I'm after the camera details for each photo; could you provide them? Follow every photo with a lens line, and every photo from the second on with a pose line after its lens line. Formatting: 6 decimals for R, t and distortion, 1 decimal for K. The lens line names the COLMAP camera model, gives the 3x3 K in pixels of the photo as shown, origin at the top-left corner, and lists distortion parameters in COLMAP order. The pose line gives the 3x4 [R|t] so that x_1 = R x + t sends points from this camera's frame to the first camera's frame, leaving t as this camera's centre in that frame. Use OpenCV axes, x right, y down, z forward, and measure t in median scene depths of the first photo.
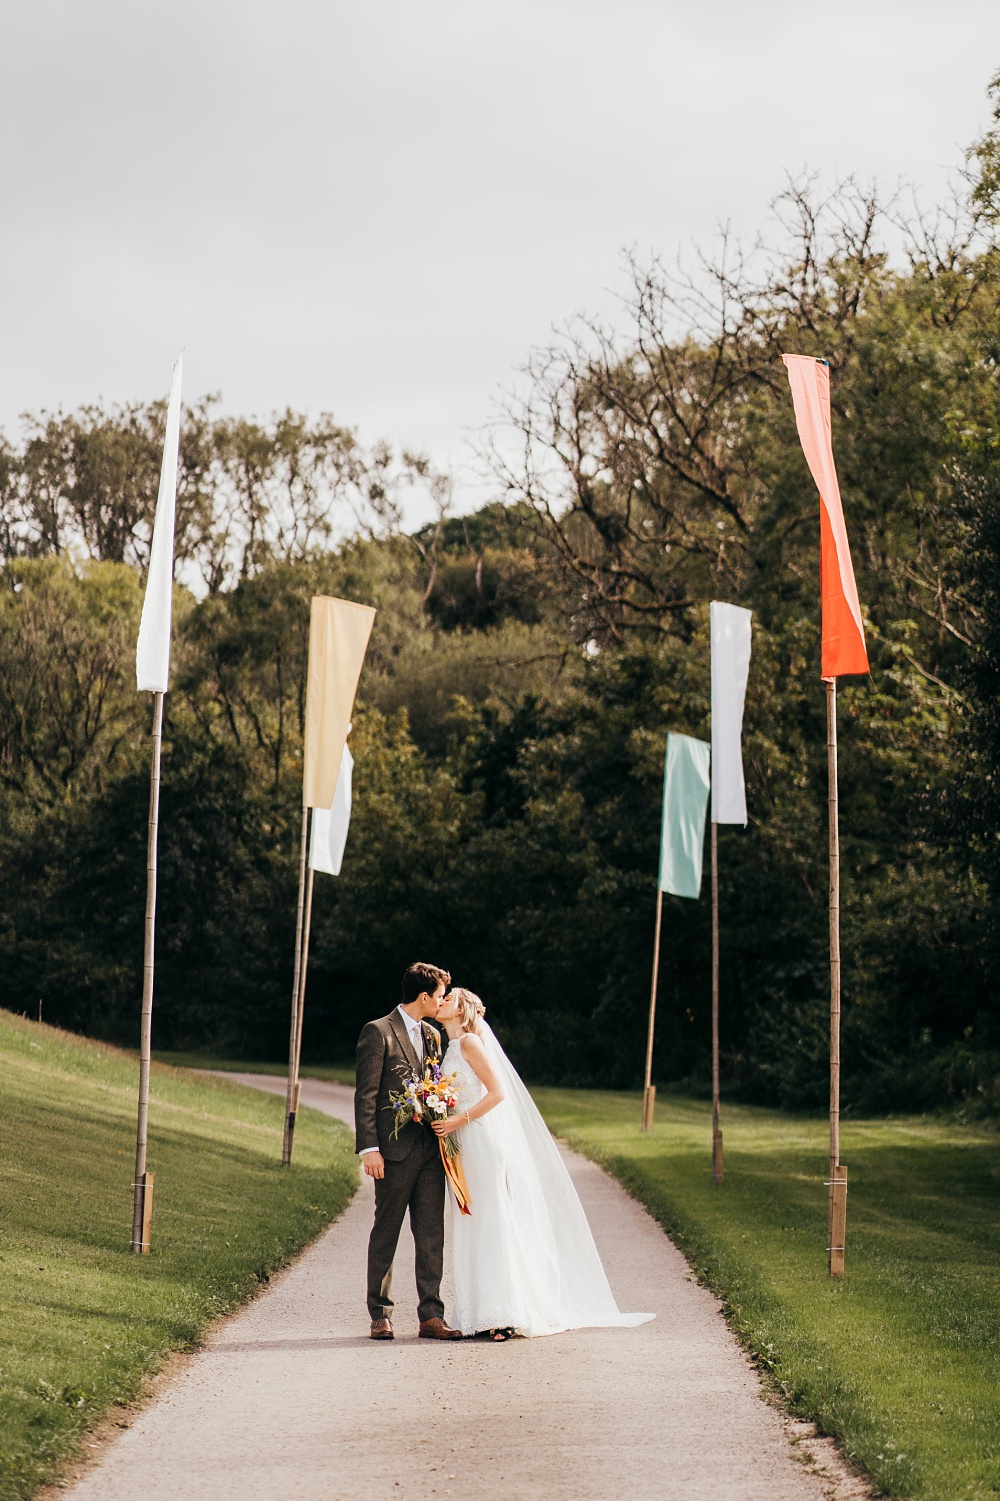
lens RADIAL K [[3554.6, 0, 500.9], [0, 3554.6, 747.4], [0, 0, 1]] dist [-0.064177, 0.000000]
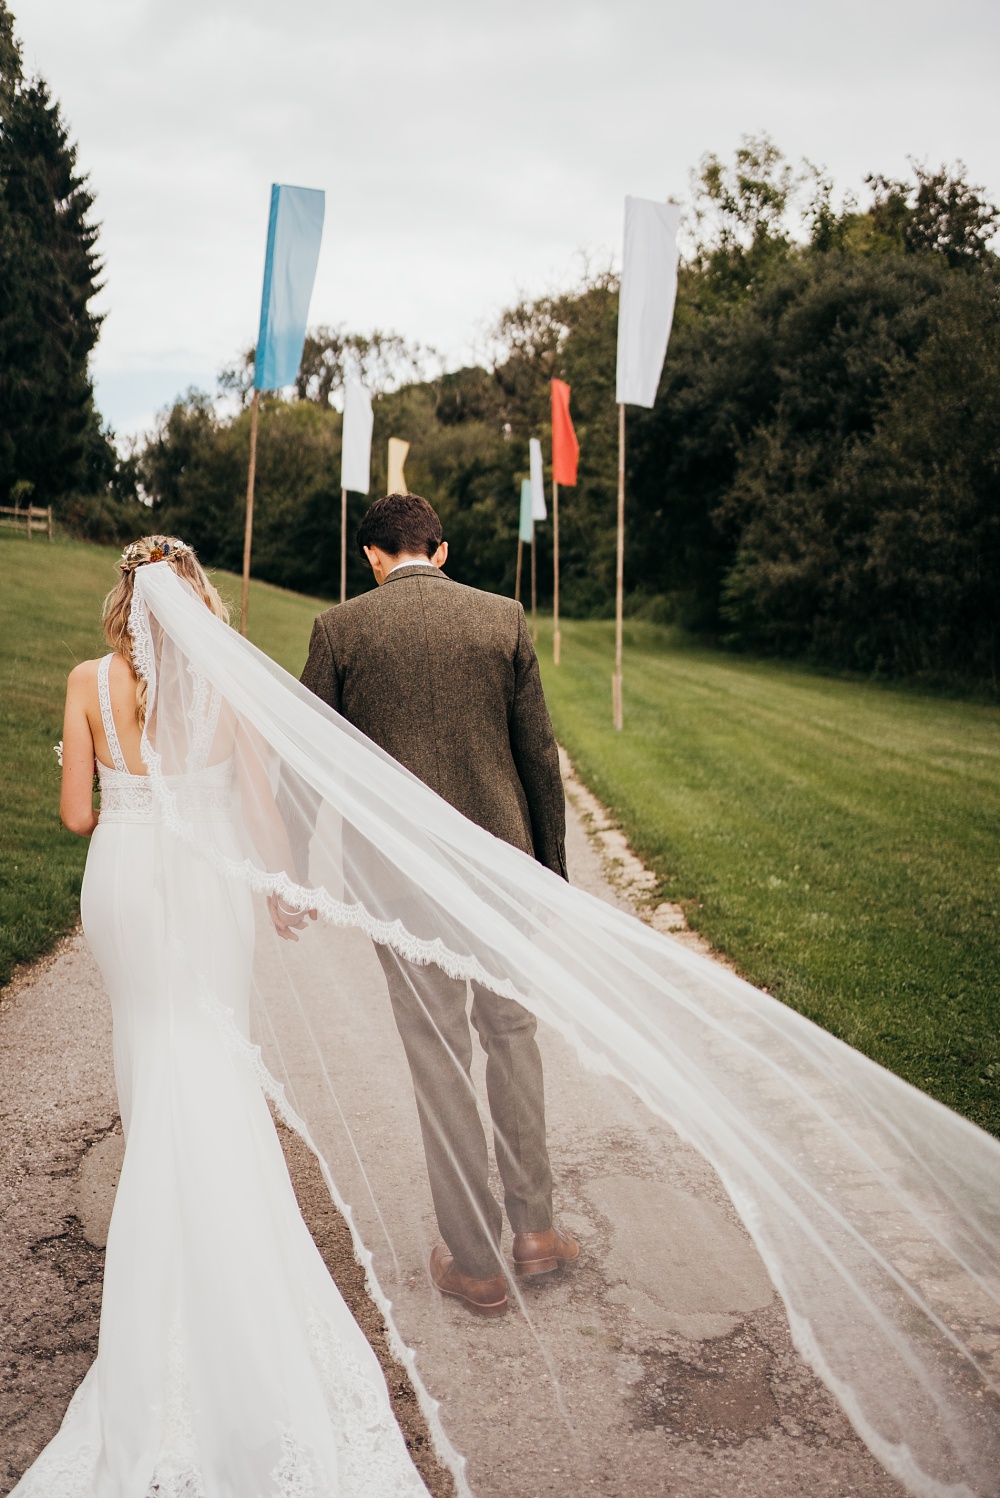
lens RADIAL K [[1593.5, 0, 494.0], [0, 1593.5, 742.9], [0, 0, 1]] dist [0.036263, 0.000000]
pose [[0.999872, -0.012567, 0.009907, 0.004972], [0.010674, 0.985006, 0.172188, -0.007560], [-0.011922, -0.172060, 0.985014, -0.104030]]
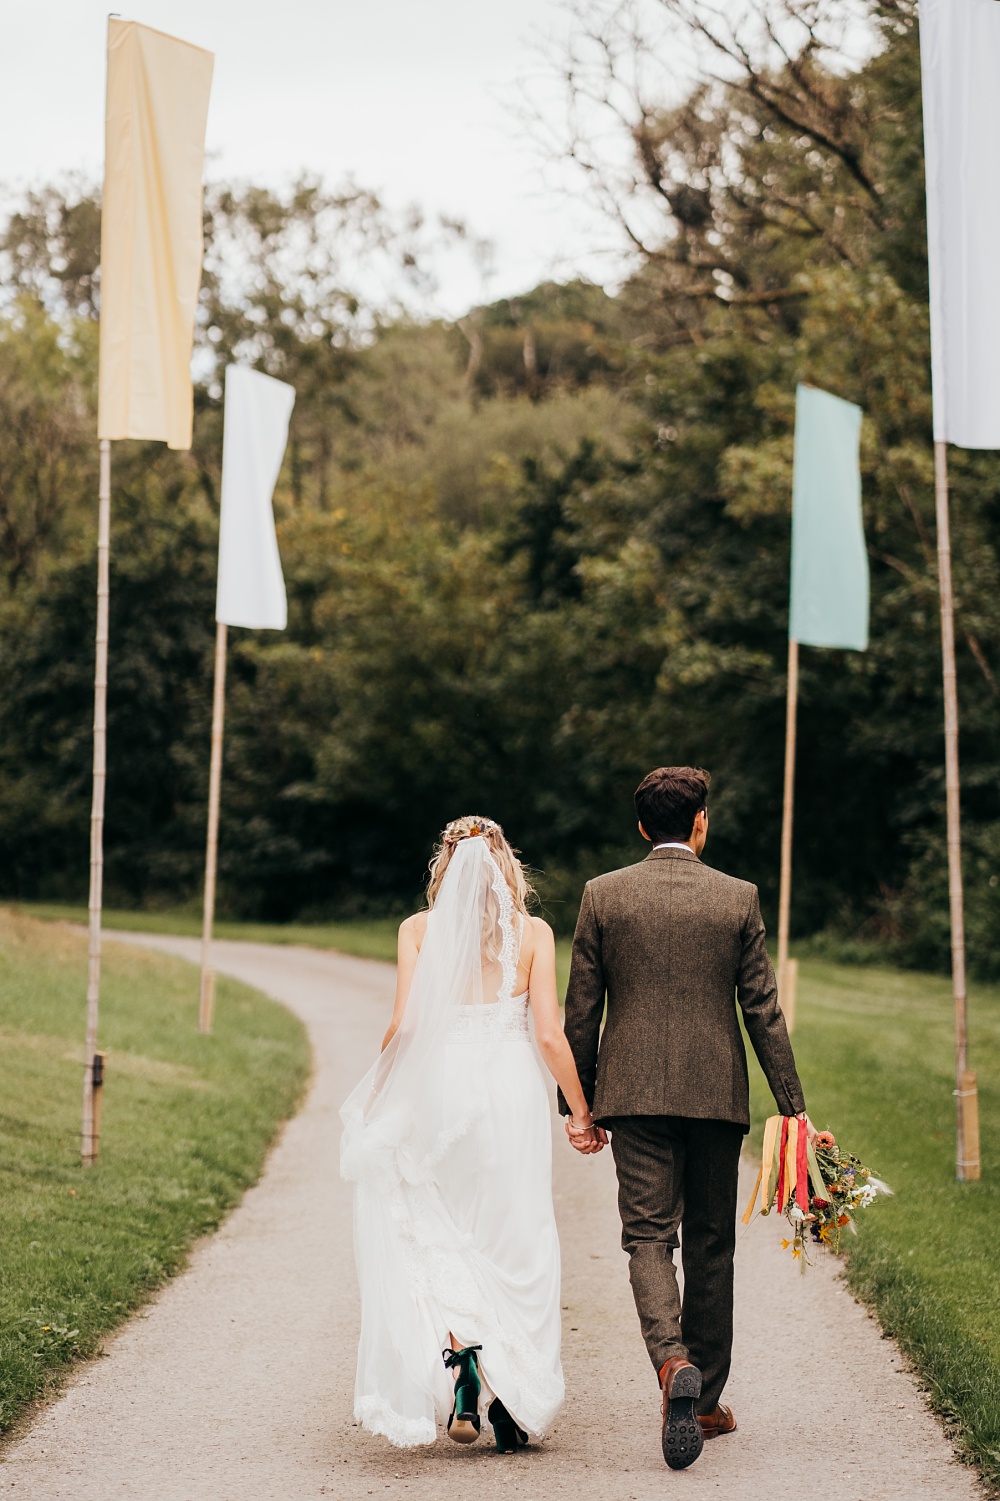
lens RADIAL K [[3554.6, 0, 497.6], [0, 3554.6, 753.5], [0, 0, 1]] dist [-0.064177, 0.000000]
pose [[0.999272, -0.030726, -0.022619, 0.003205], [0.031699, 0.998529, 0.043992, 0.013898], [0.021234, -0.044677, 0.998776, 0.169109]]
